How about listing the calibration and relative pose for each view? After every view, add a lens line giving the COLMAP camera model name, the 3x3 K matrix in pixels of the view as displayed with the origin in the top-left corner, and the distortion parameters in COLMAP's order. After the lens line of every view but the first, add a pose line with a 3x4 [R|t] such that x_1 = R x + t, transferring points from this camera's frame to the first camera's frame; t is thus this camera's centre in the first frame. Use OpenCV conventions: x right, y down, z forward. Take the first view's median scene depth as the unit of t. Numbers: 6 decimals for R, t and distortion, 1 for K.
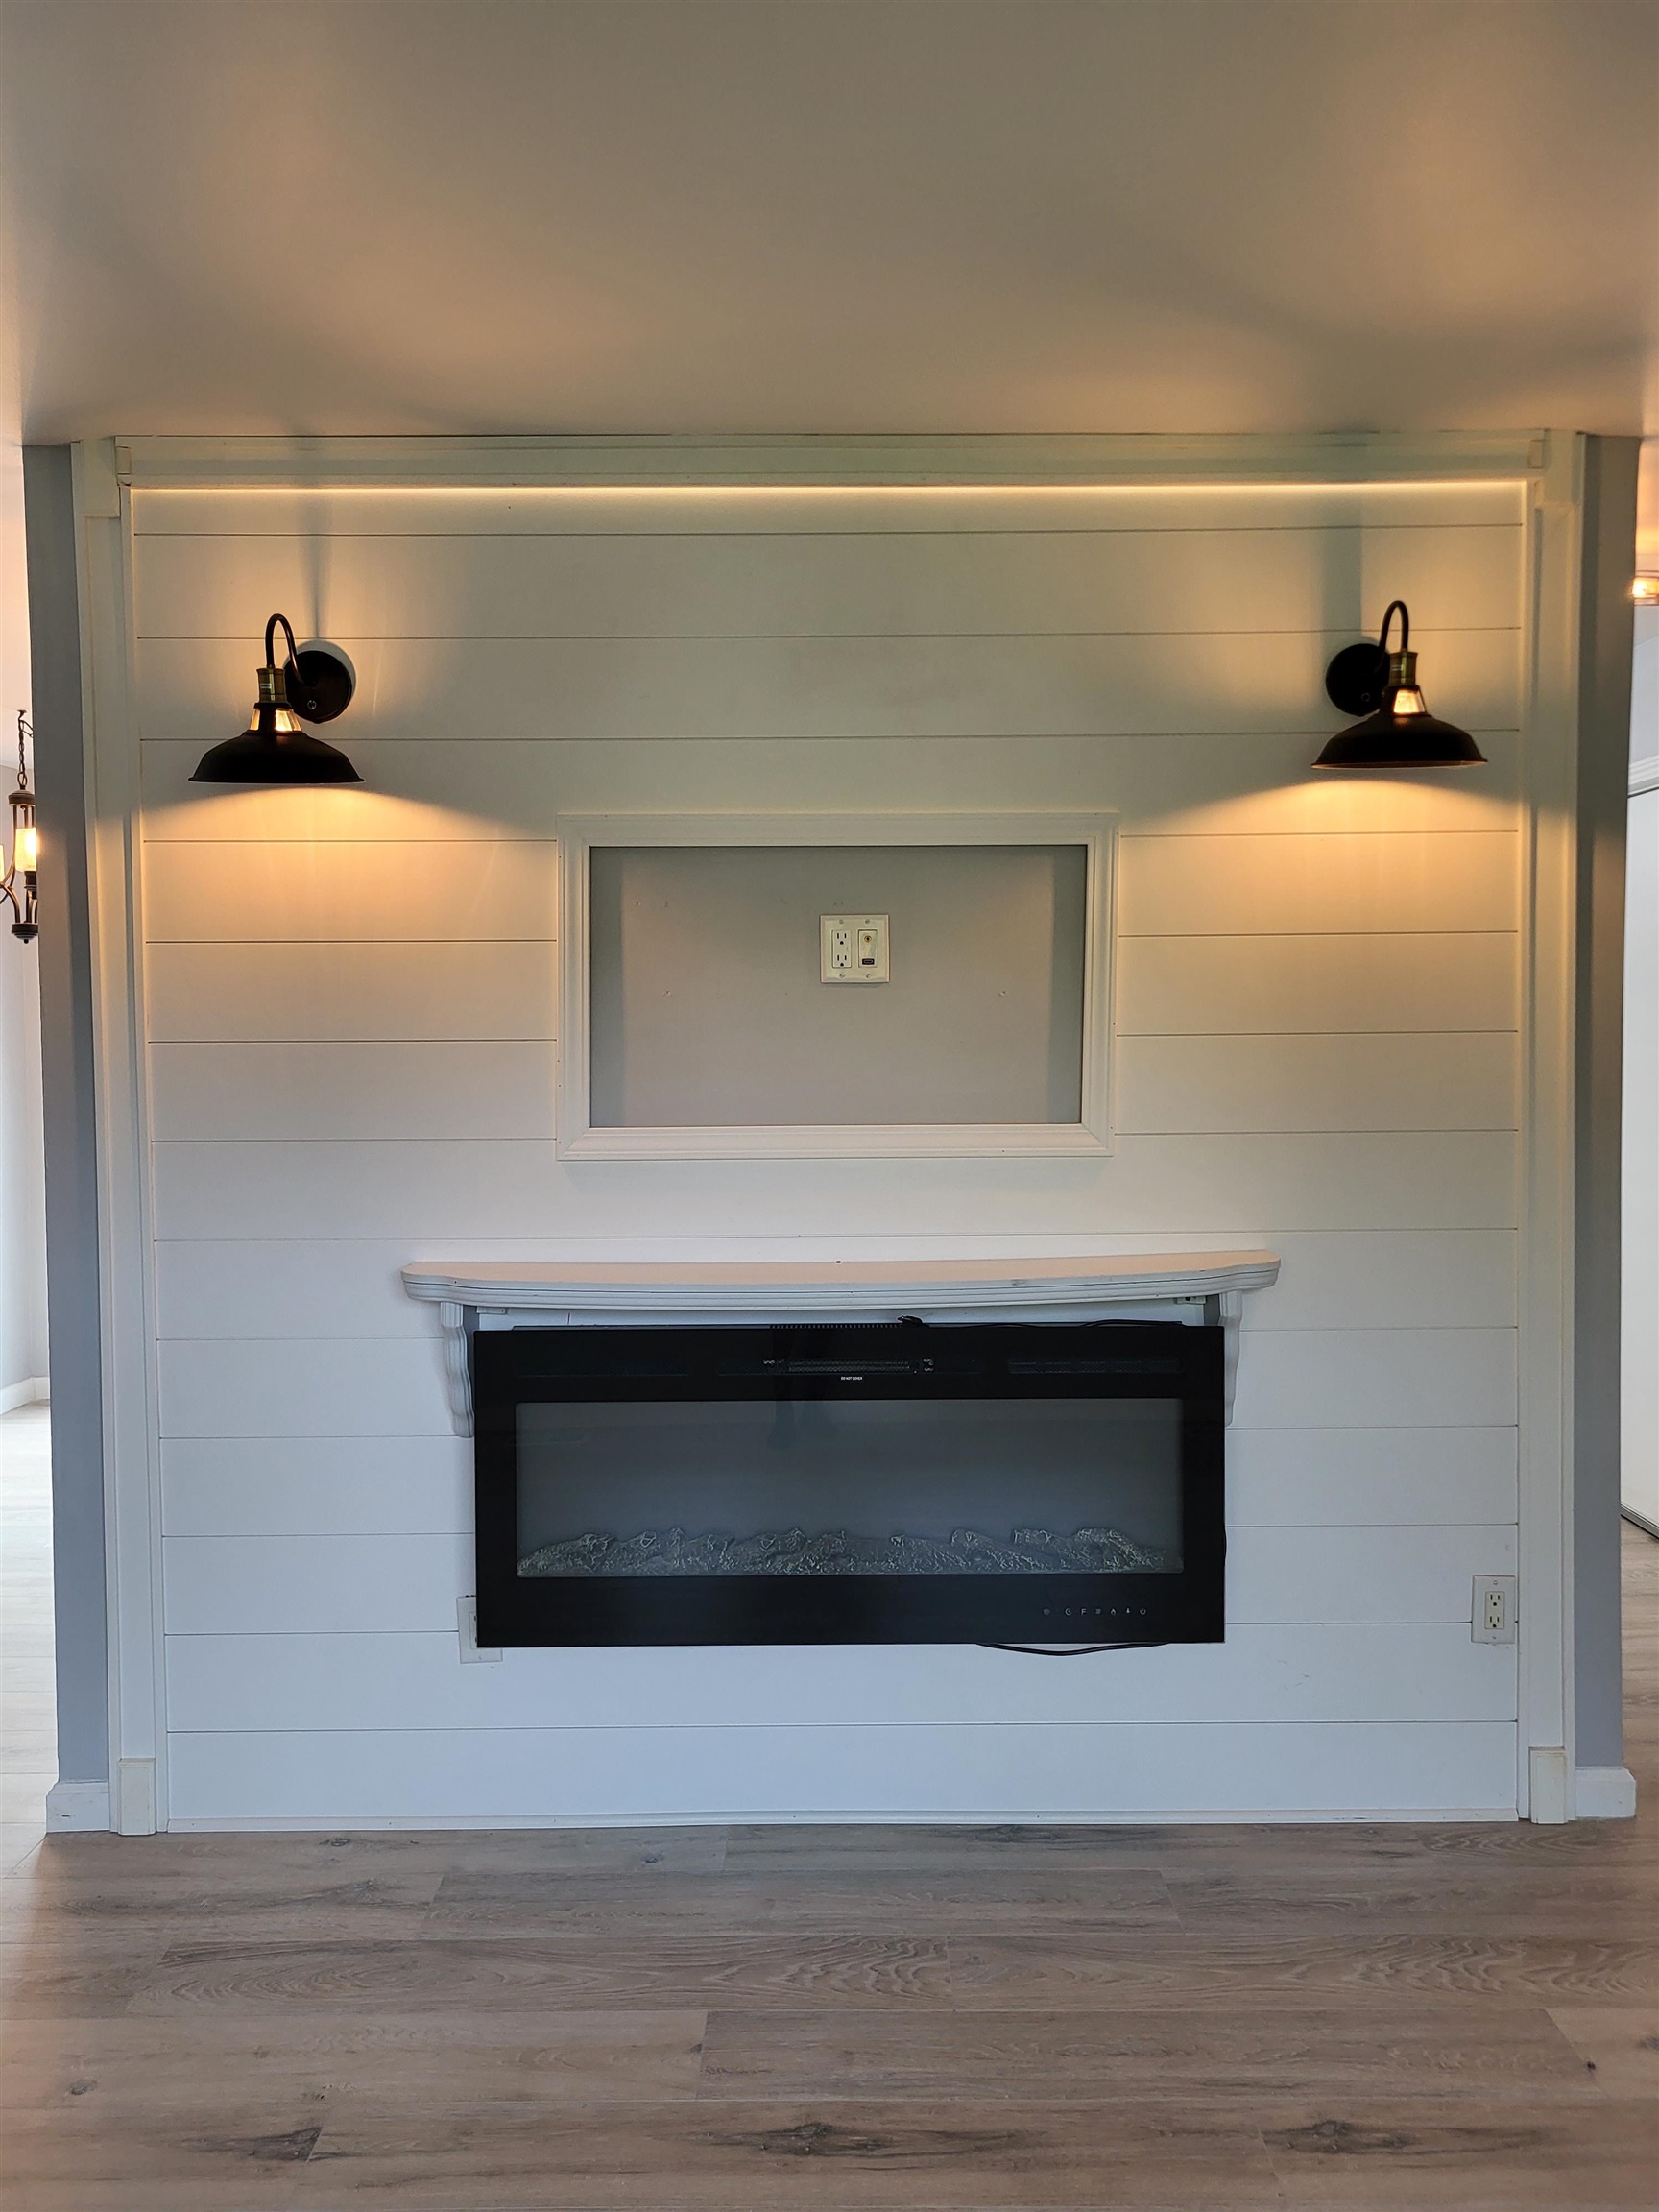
lens RADIAL K [[1670.7, 0, 838.6], [0, 1670.7, 1107.1], [0, 0, 1]] dist [0.057137, -0.056814]
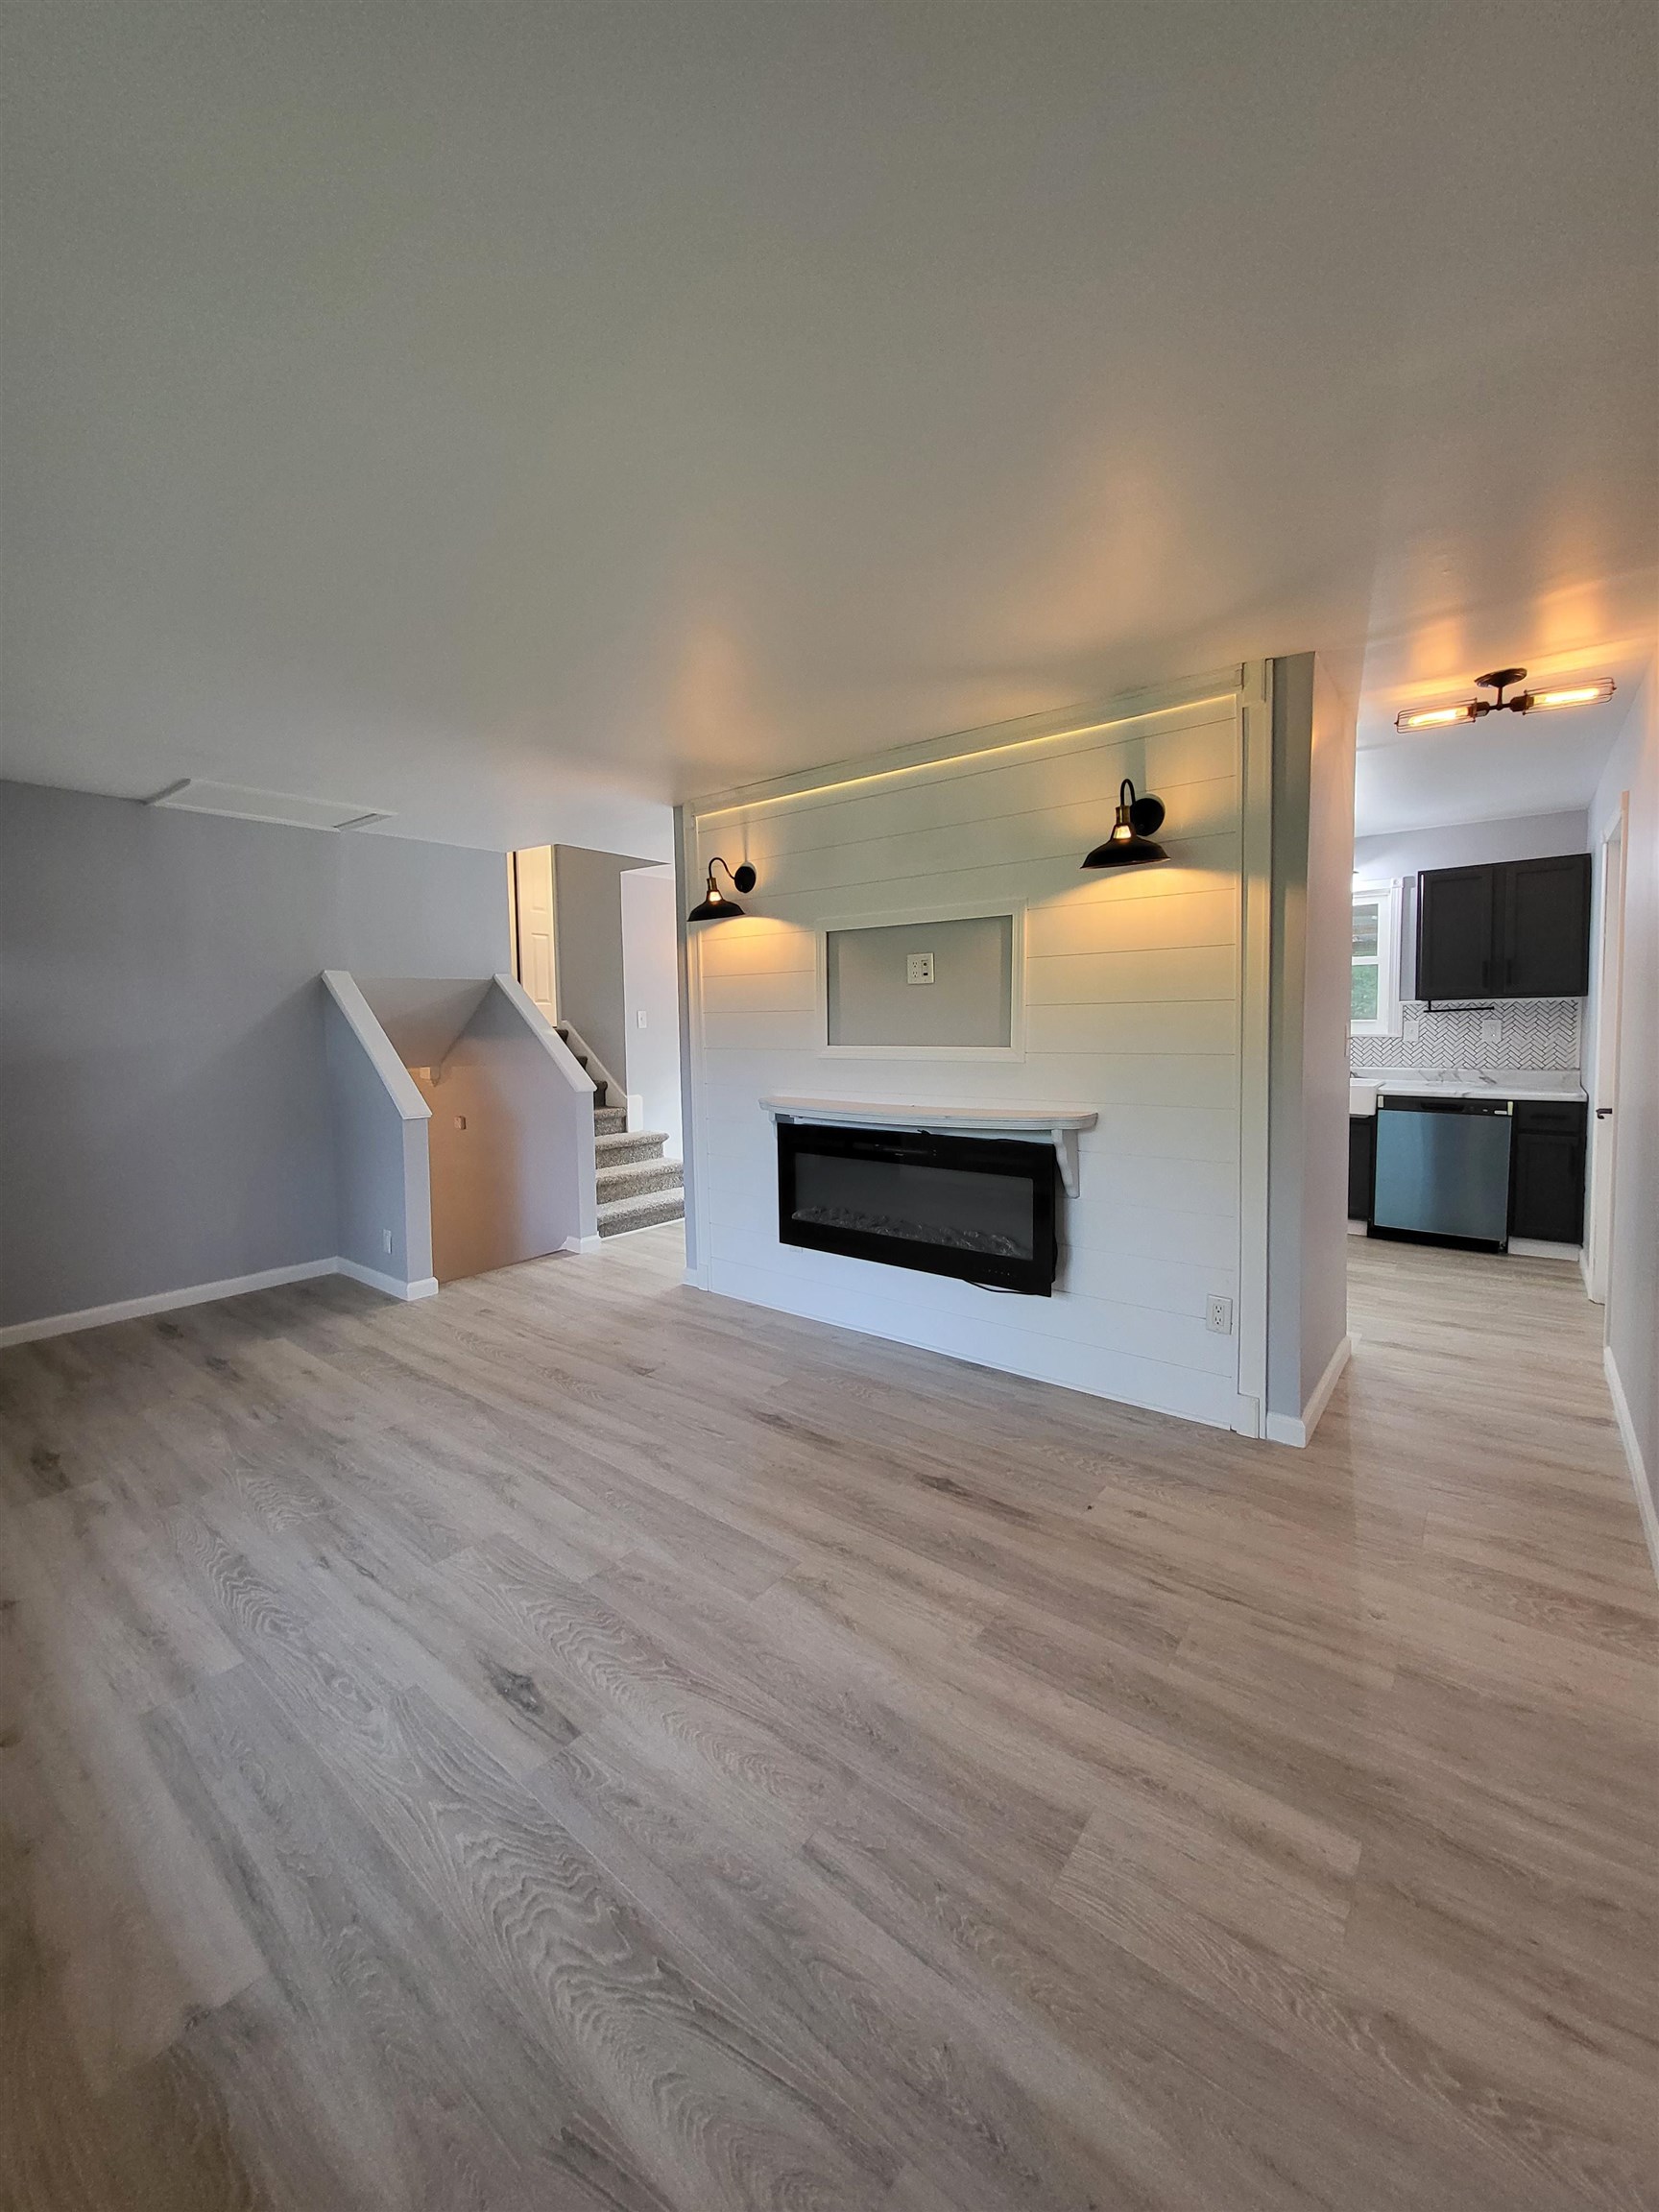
lens RADIAL K [[869.5, 0, 799.5], [0, 869.5, 1070.1], [0, 0, 1]] dist [-0.002257, -0.000419]
pose [[0.768165, 0.033058, -0.639398, 0.663898], [-0.009612, 0.999149, 0.040110, -0.002877], [0.640180, -0.024665, 0.767829, -0.017137]]
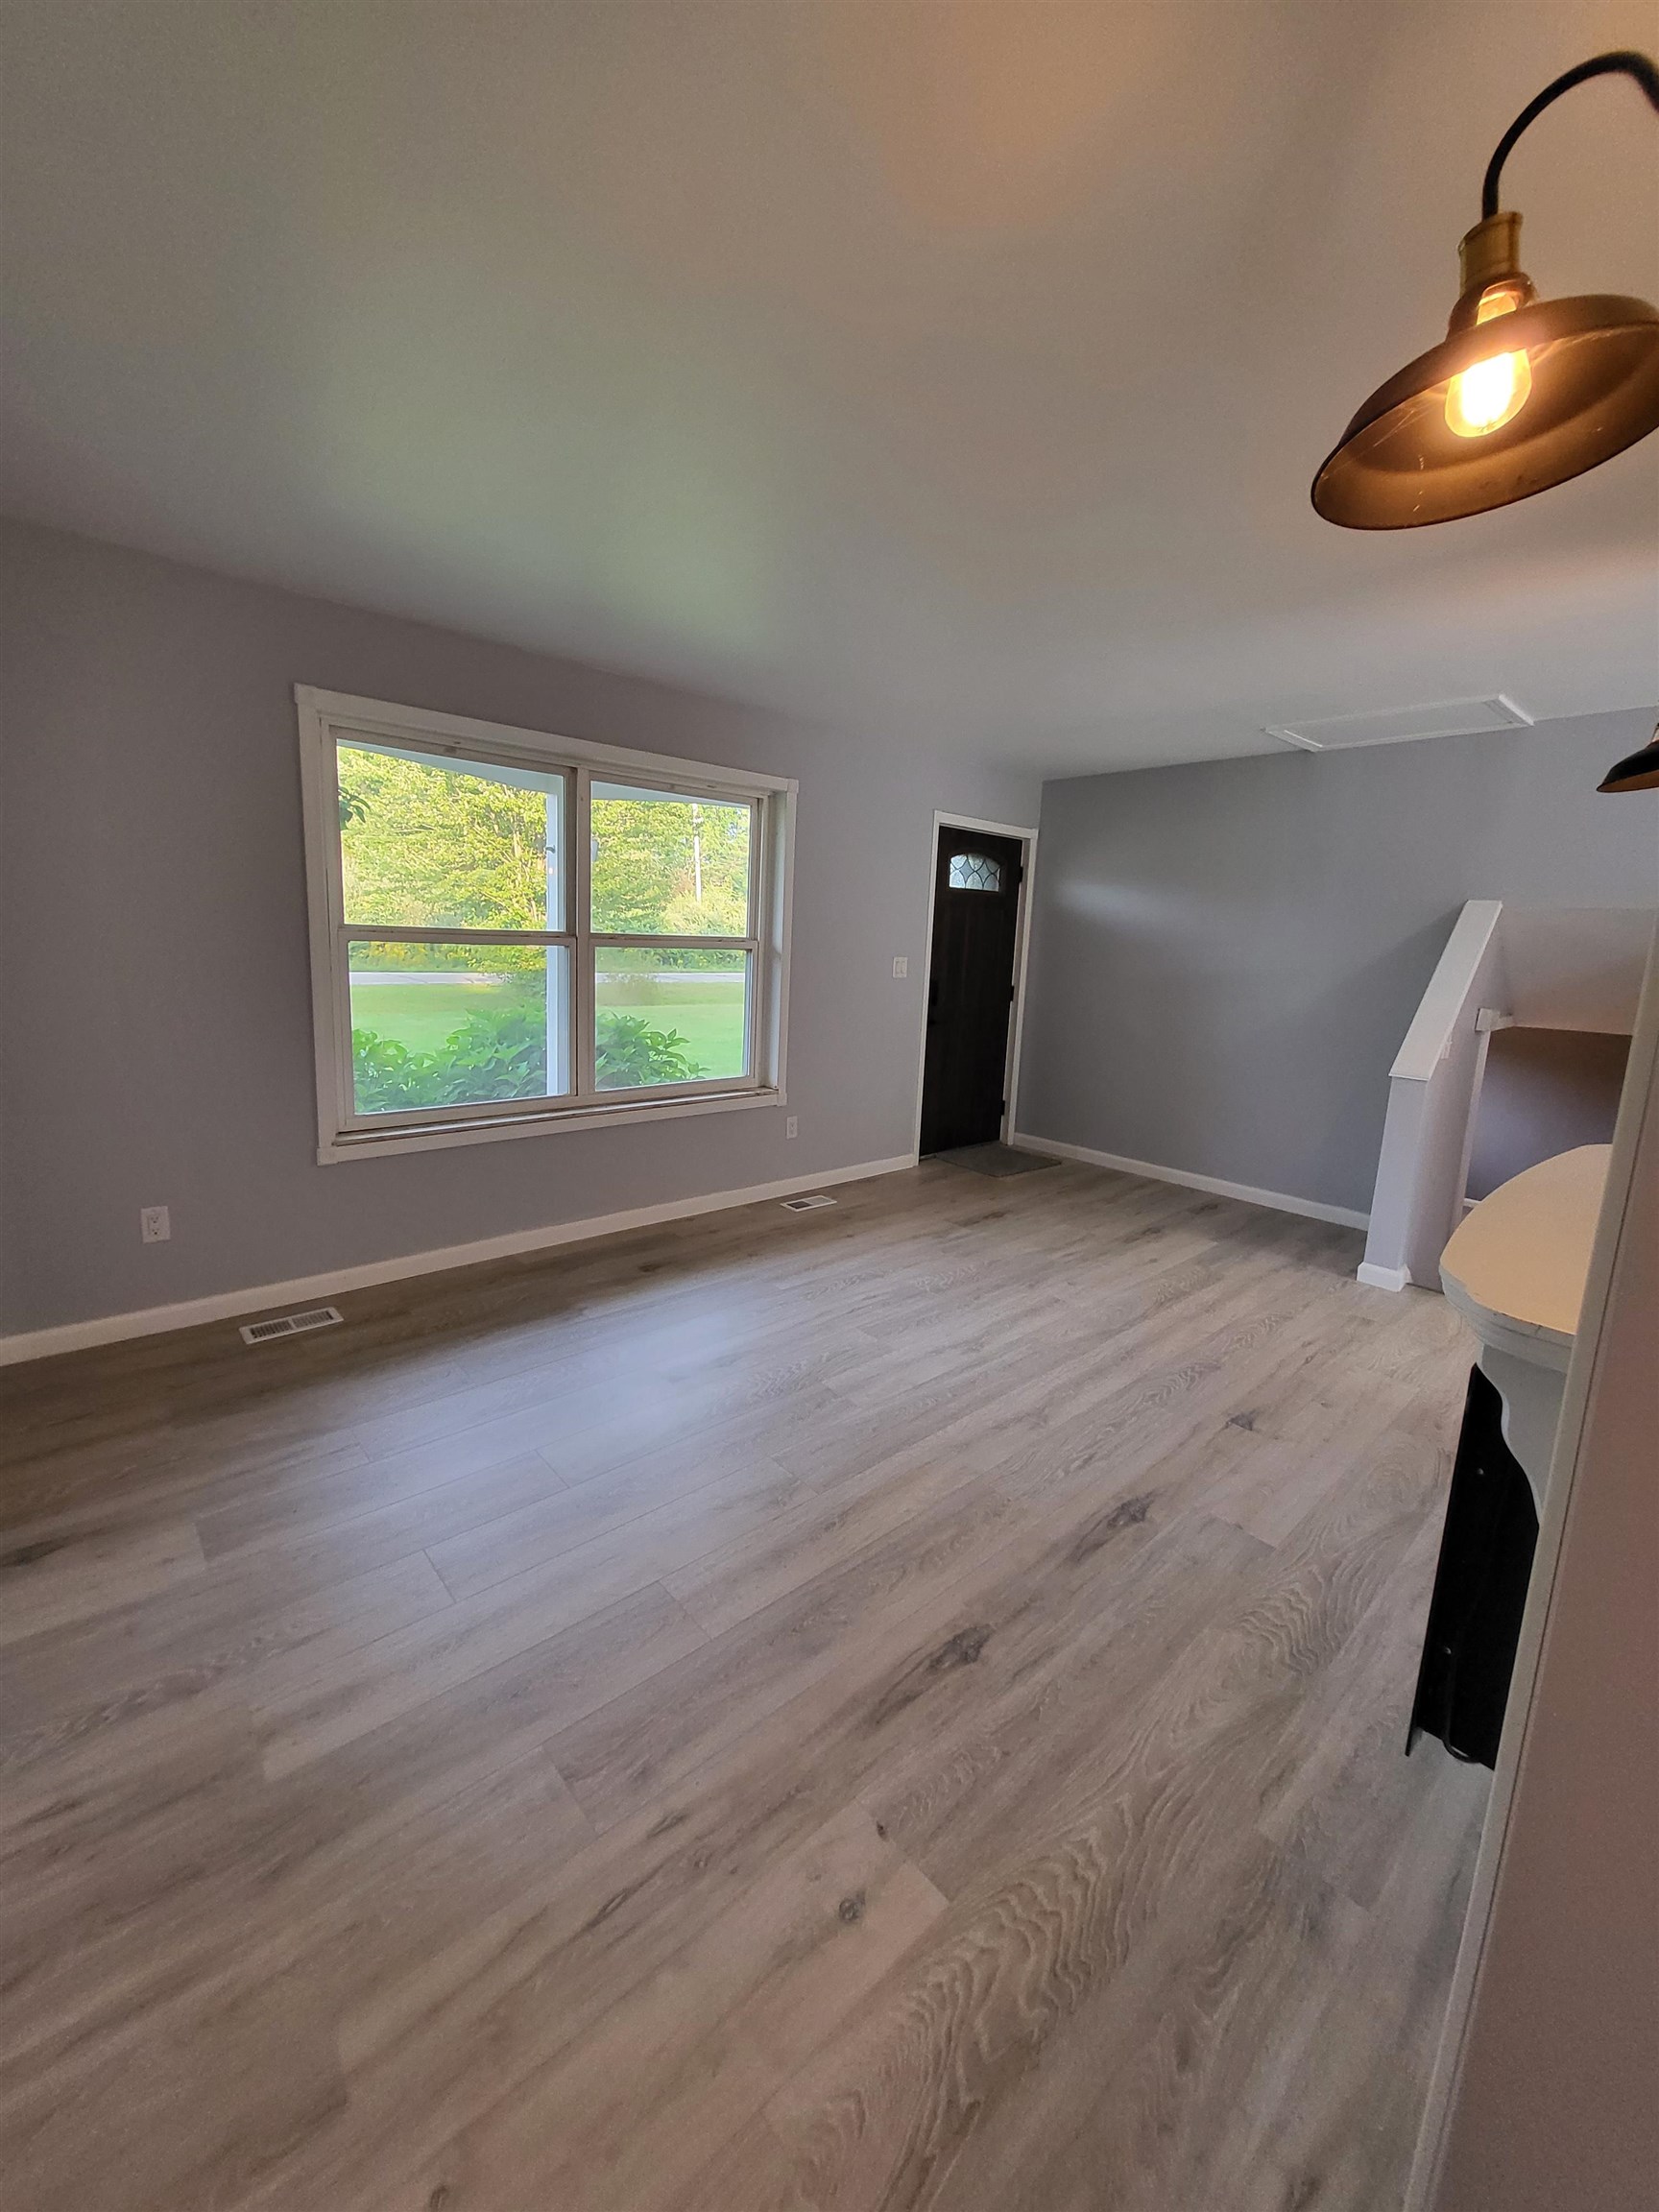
lens RADIAL K [[869.5, 0, 799.5], [0, 869.5, 1070.1], [0, 0, 1]] dist [-0.002257, -0.000419]
pose [[-0.759062, 0.076431, -0.646516, 0.666991], [-0.060360, 0.980544, 0.186787, -0.045362], [0.648214, 0.180807, -0.739681, 1.050011]]
